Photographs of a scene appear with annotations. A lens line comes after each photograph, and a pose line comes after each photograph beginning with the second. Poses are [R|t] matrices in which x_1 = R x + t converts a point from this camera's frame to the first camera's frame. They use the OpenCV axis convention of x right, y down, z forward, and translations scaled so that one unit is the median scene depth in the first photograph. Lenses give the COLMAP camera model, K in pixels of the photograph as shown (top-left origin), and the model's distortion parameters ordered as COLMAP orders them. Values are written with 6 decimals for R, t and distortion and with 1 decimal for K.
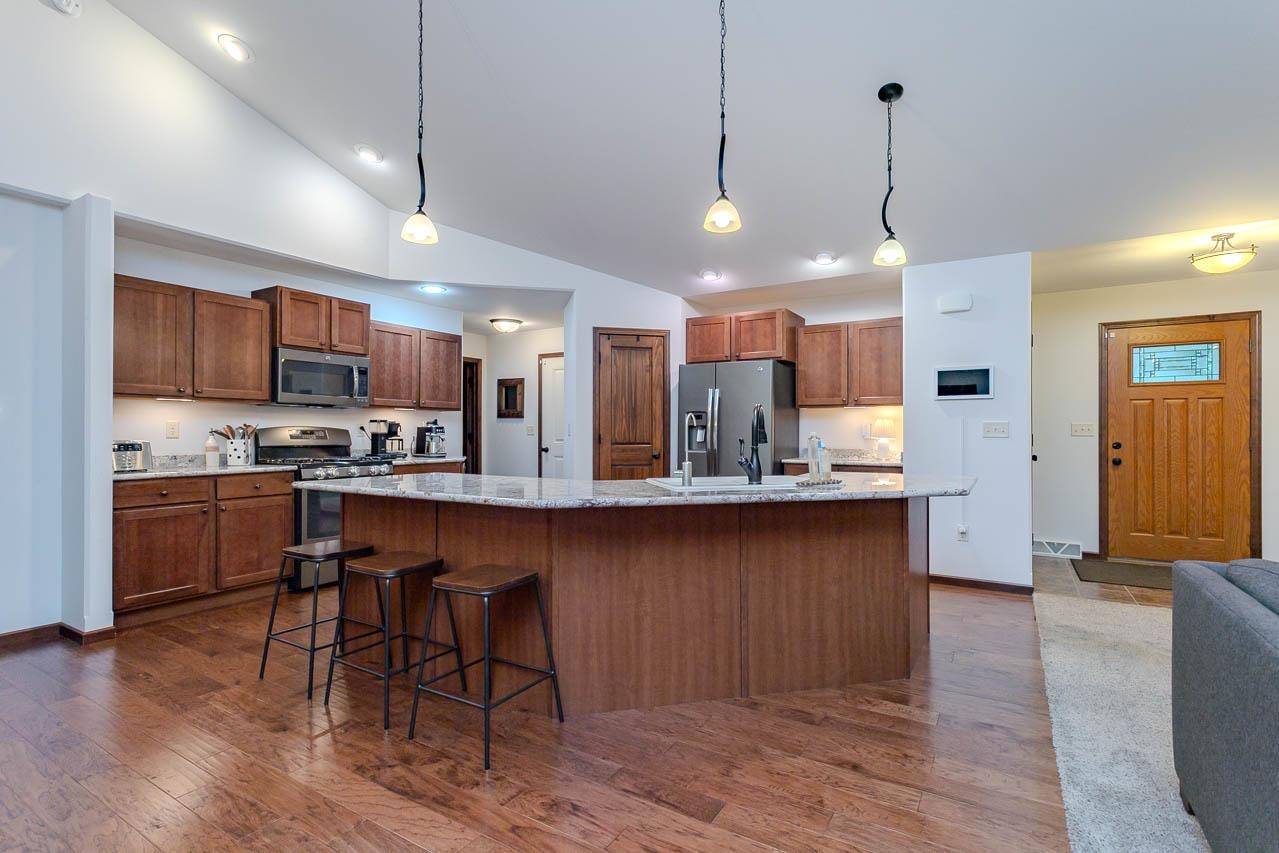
lens RADIAL K [[605.4, 0, 641.6], [0, 605.4, 430.5], [0, 0, 1]] dist [0.004818, -0.000106]
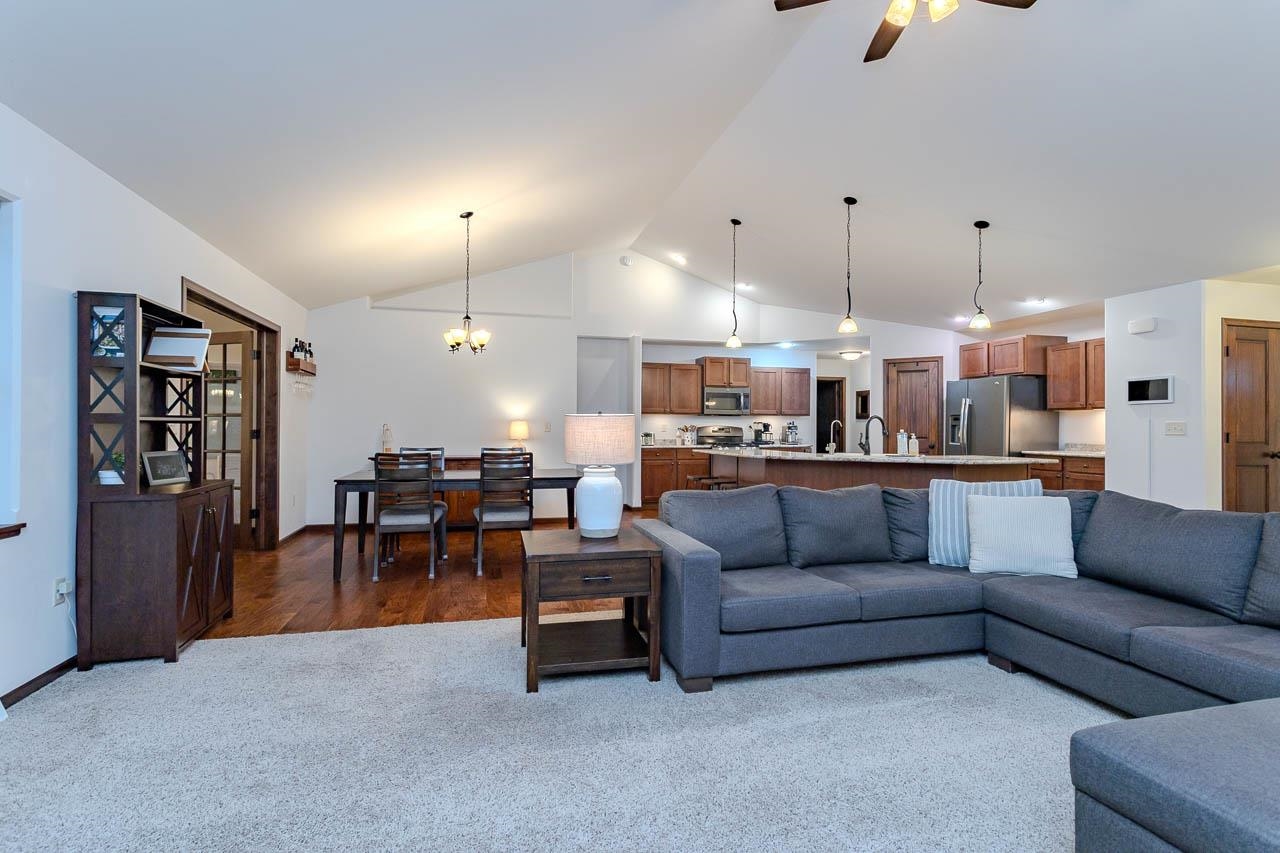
lens RADIAL K [[605.9, 0, 639.9], [0, 605.9, 421.3], [0, 0, 1]] dist [0.004818, -0.000106]
pose [[0.723805, -0.006106, -0.689978, 0.549270], [-0.000929, 0.999951, -0.009823, -0.002411], [0.690004, 0.007751, 0.723764, -0.524294]]
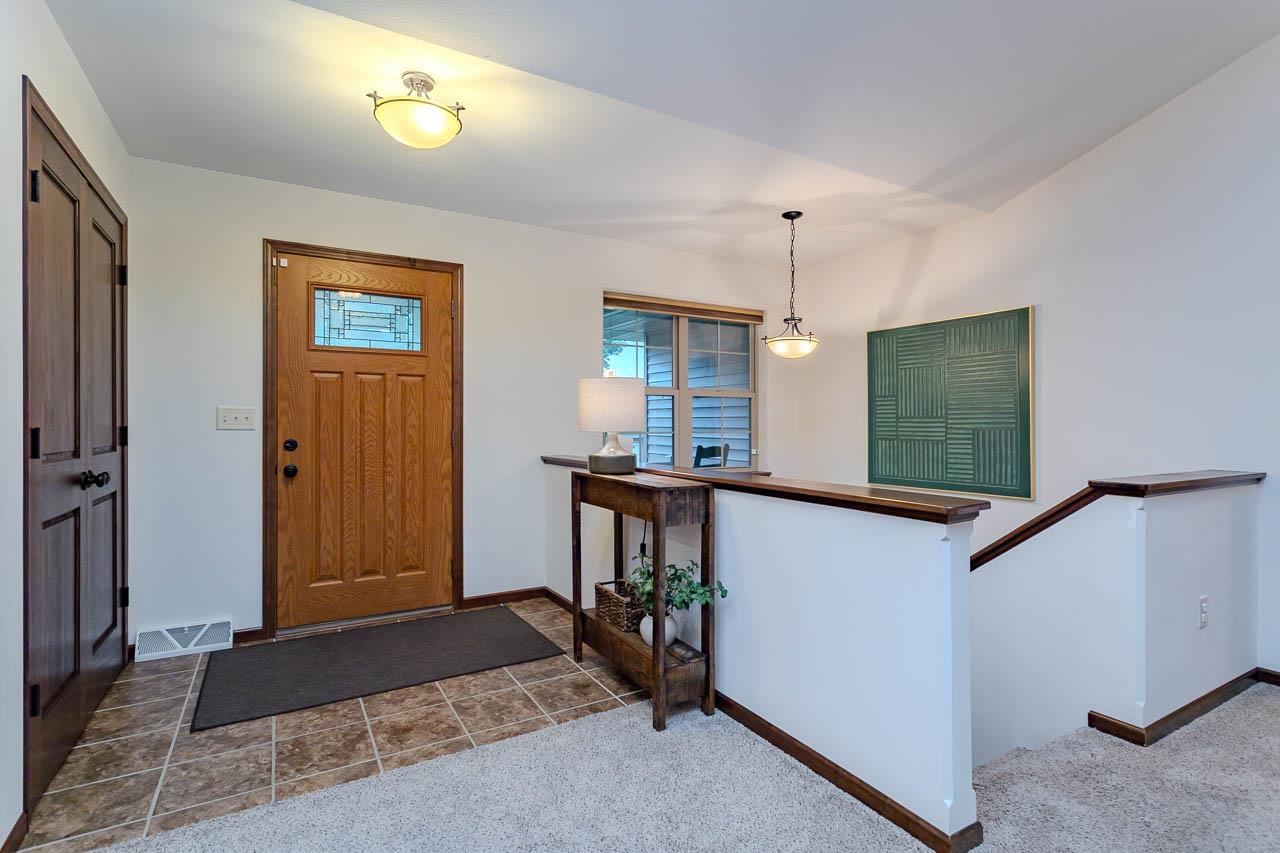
lens RADIAL K [[605.9, 0, 640.6], [0, 605.9, 424.7], [0, 0, 1]] dist [0.004818, -0.000106]
pose [[0.472686, 0.000312, 0.881231, 0.422983], [-0.003287, 0.999994, 0.001409, 0.002611], [-0.881225, -0.003563, 0.472684, 0.413456]]
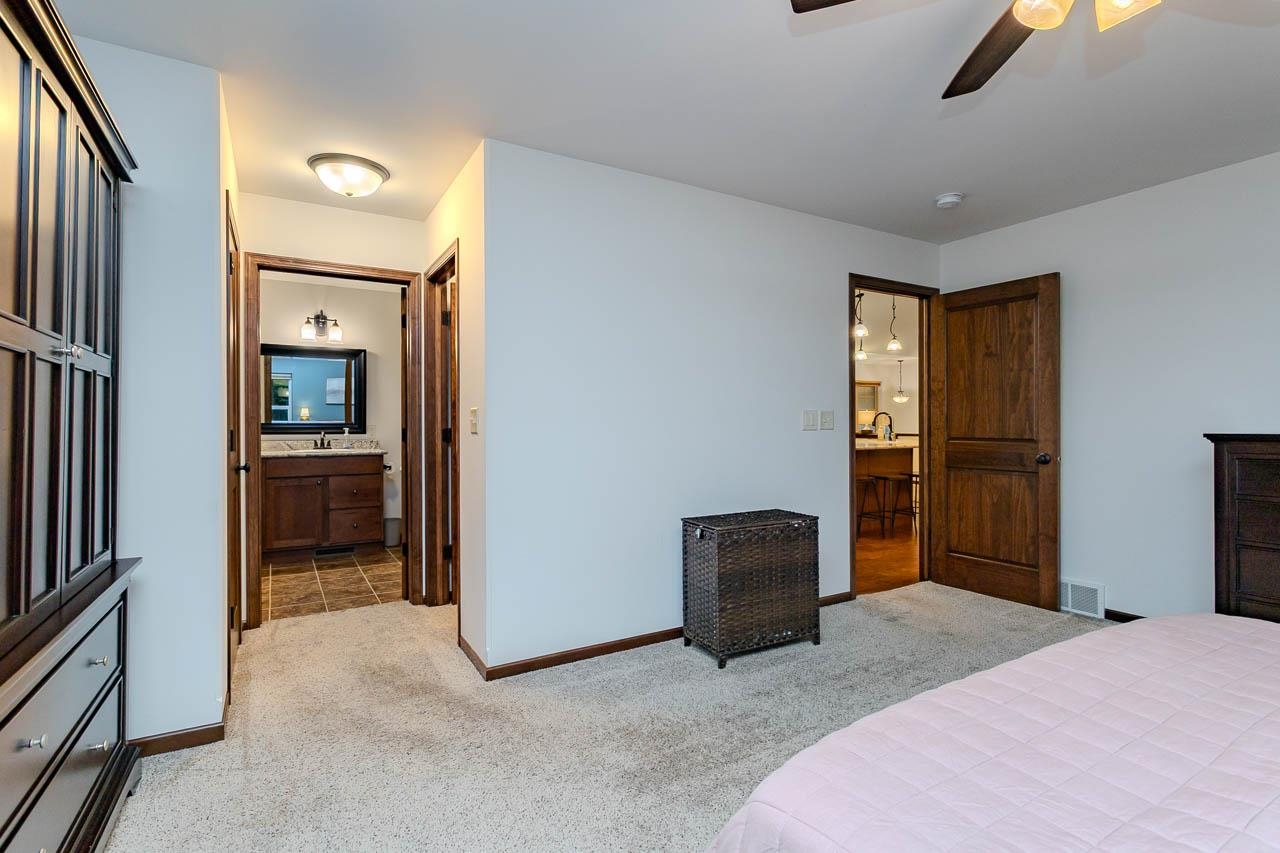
lens RADIAL K [[605.9, 0, 641.8], [0, 605.9, 424.0], [0, 0, 1]] dist [0.004818, -0.000106]
pose [[0.469539, -0.006184, 0.882890, -1.515553], [0.000394, 0.999977, 0.006795, -0.005599], [-0.882912, -0.002843, 0.469531, 0.368966]]
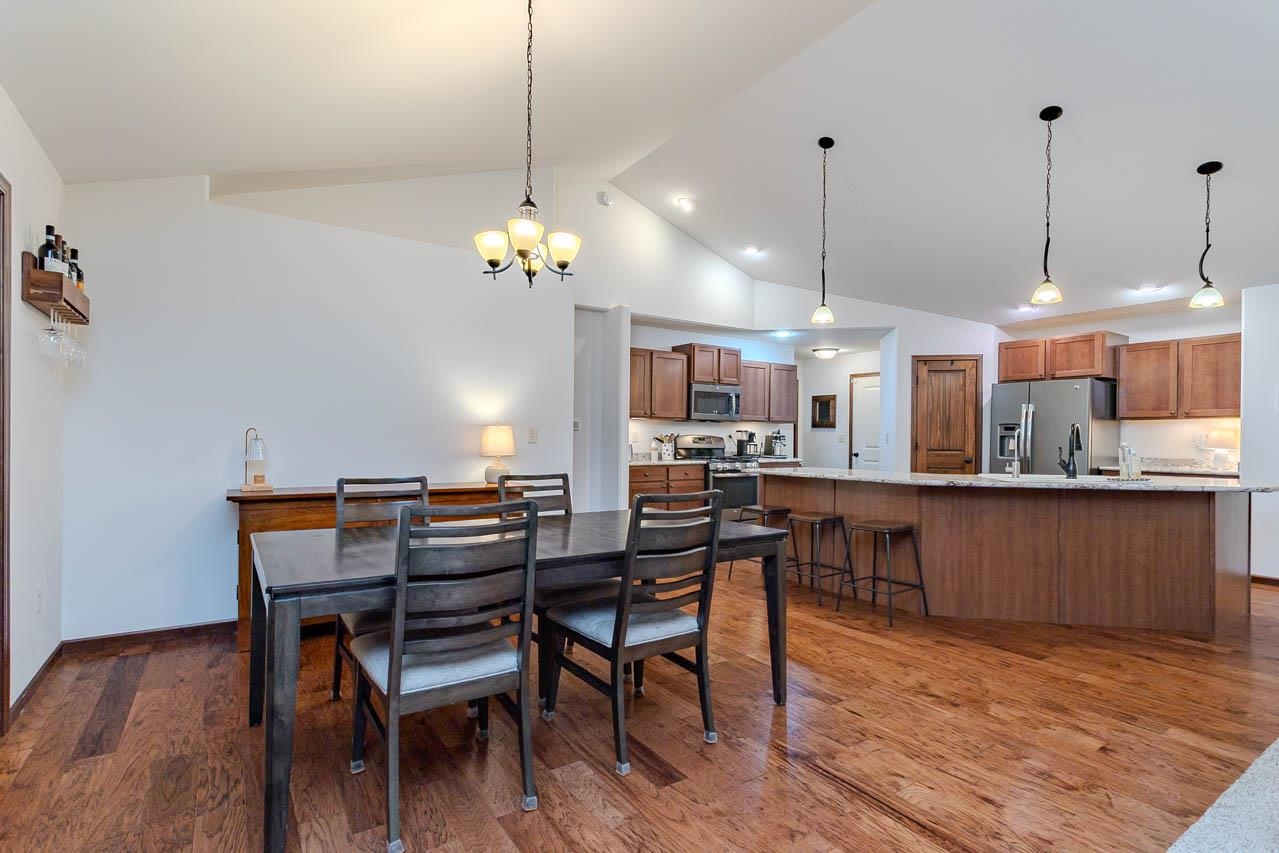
lens RADIAL K [[605.4, 0, 629.8], [0, 605.4, 440.9], [0, 0, 1]] dist [0.004818, -0.000106]
pose [[0.904872, 0.009305, -0.425582, -0.077803], [-0.006565, 0.999947, 0.007904, -0.002580], [0.425633, -0.004359, 0.904885, -0.389618]]
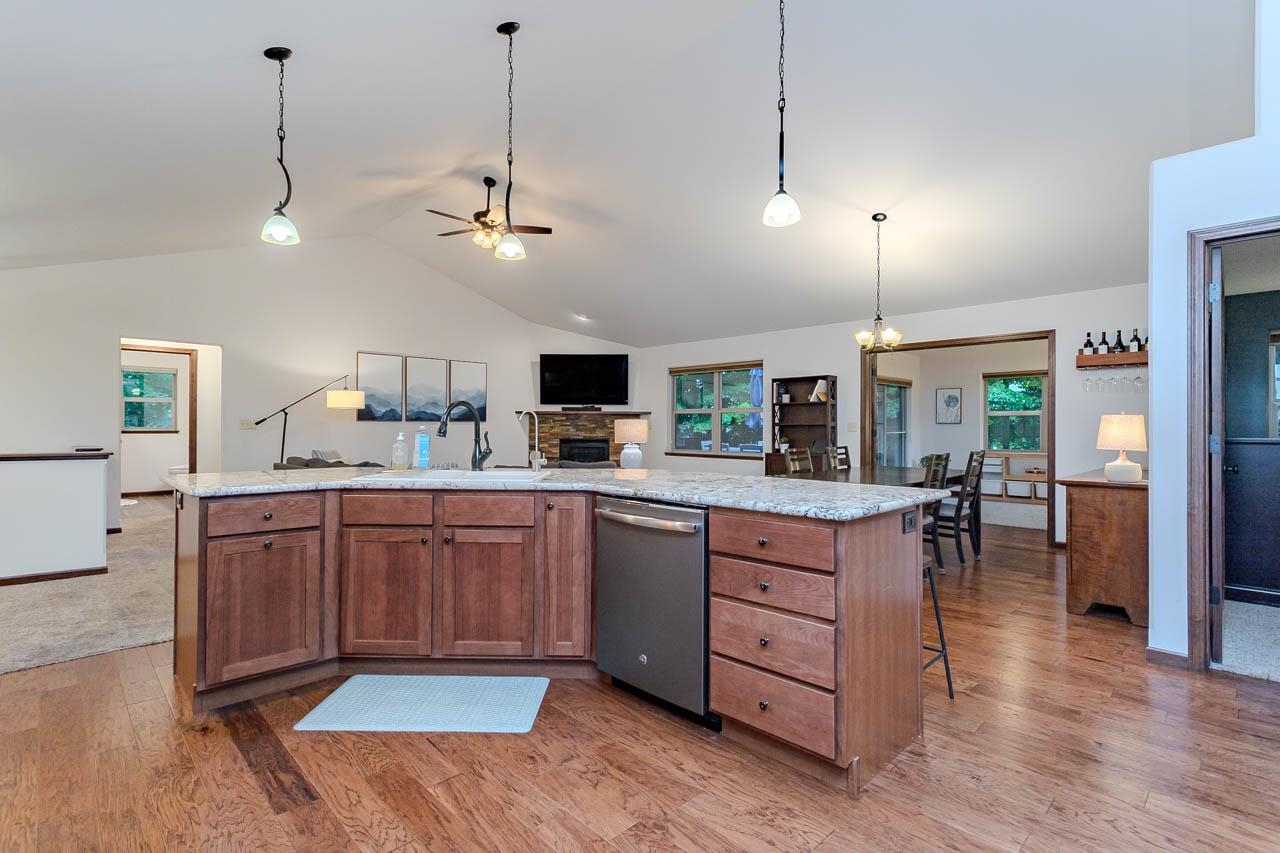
lens RADIAL K [[605.9, 0, 639.0], [0, 605.9, 422.1], [0, 0, 1]] dist [0.004818, -0.000106]
pose [[-0.969861, -0.003096, 0.243639, -0.215733], [-0.006172, 0.999911, -0.011866, 0.003387], [-0.243581, -0.013013, -0.969793, 1.097249]]
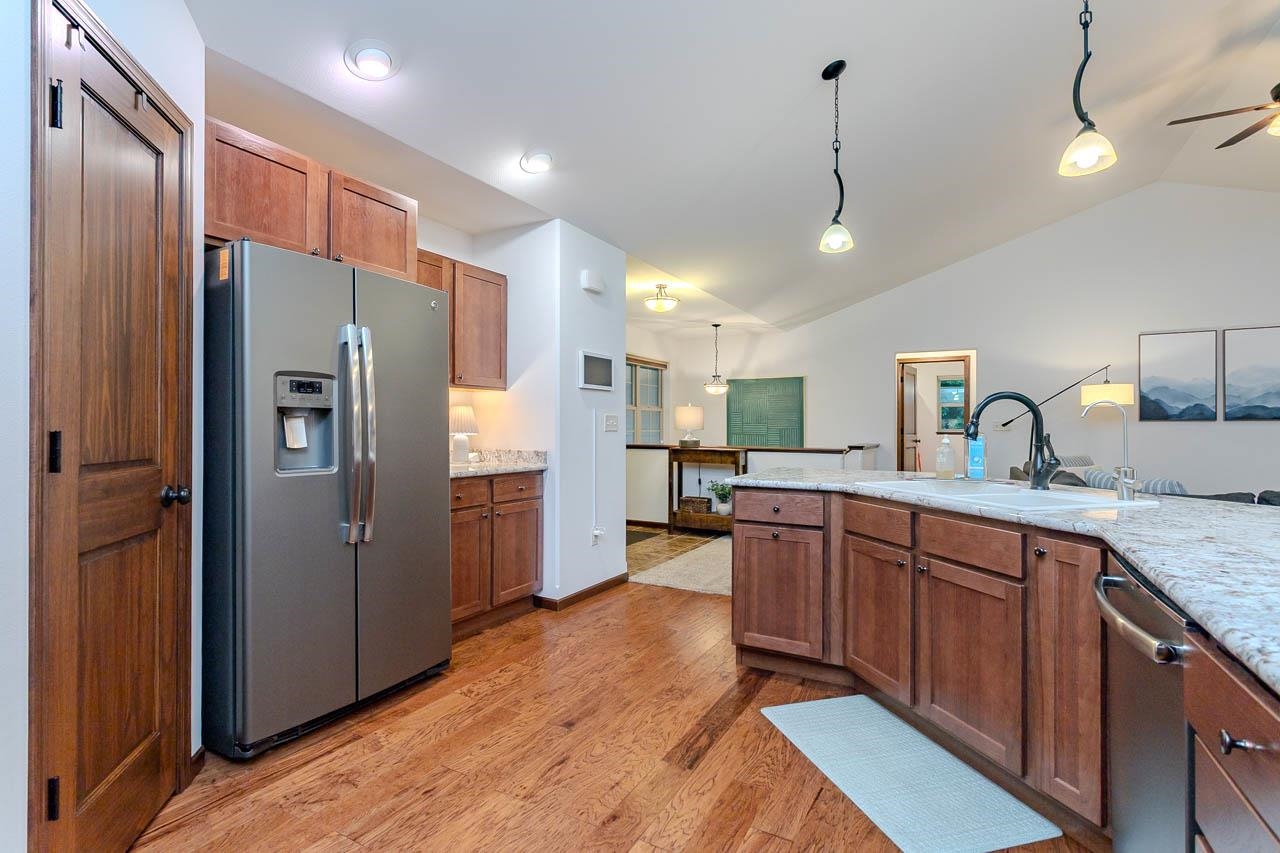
lens RADIAL K [[605.9, 0, 640.1], [0, 605.9, 425.9], [0, 0, 1]] dist [0.004818, -0.000106]
pose [[-0.041430, 0.000174, 0.999141, -0.333591], [-0.005754, 0.999983, -0.000413, 0.002733], [-0.999125, -0.005766, -0.041428, 0.840275]]
